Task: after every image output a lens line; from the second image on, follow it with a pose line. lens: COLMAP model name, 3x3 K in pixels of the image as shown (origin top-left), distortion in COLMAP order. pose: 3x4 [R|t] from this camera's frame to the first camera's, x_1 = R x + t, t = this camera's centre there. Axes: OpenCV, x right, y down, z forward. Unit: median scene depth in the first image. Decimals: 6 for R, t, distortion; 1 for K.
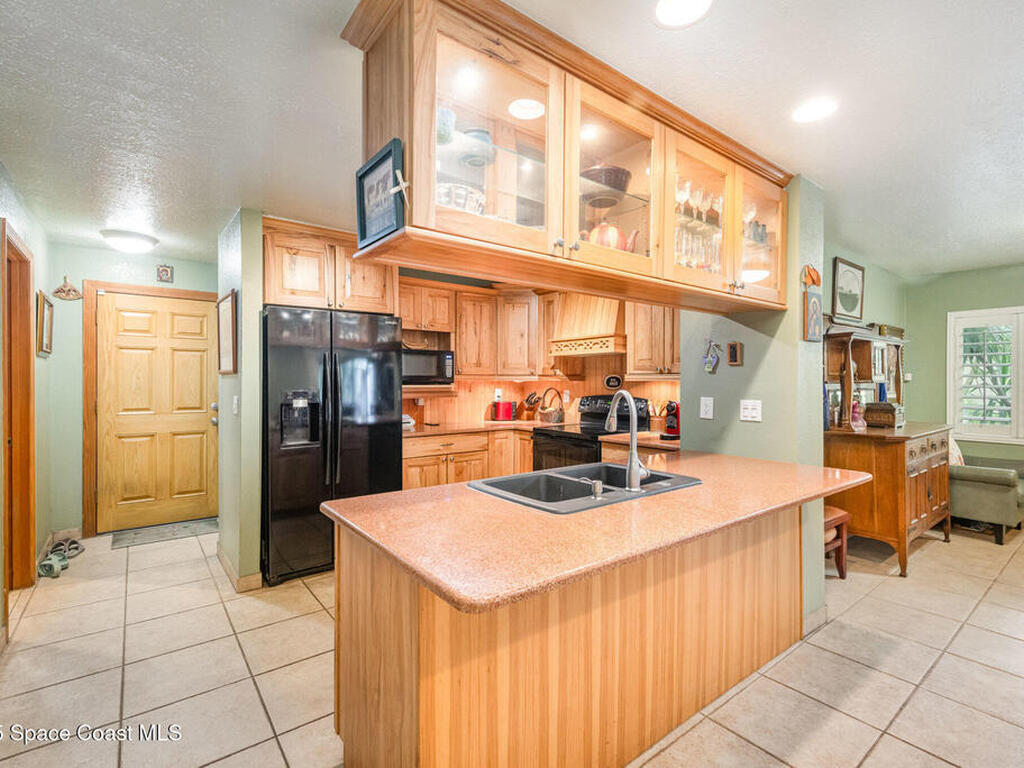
lens RADIAL K [[479.9, 0, 514.3], [0, 479.9, 383.1], [0, 0, 1]] dist [0.003383, 0.000243]
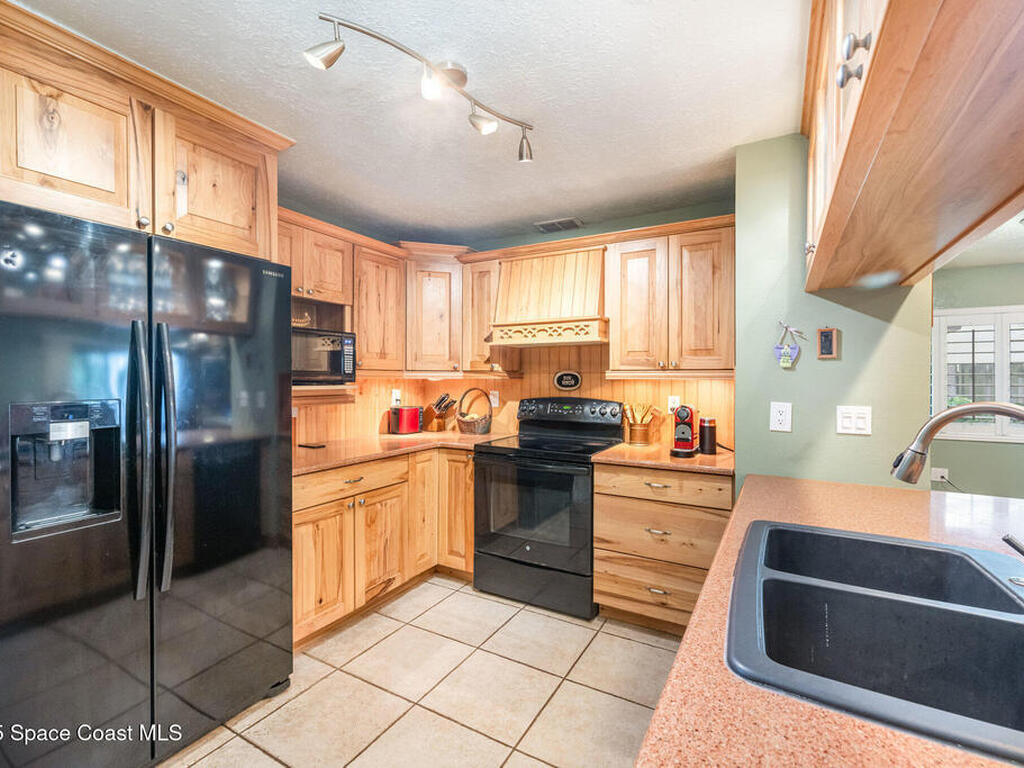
lens RADIAL K [[468.0, 0, 507.5], [0, 468.0, 380.2], [0, 0, 1]] dist [-0.002665, -0.000068]
pose [[0.927307, -0.001010, 0.374299, -0.170201], [0.000710, 0.999999, 0.000939, -0.003420], [-0.374300, -0.000605, 0.927308, 0.329111]]
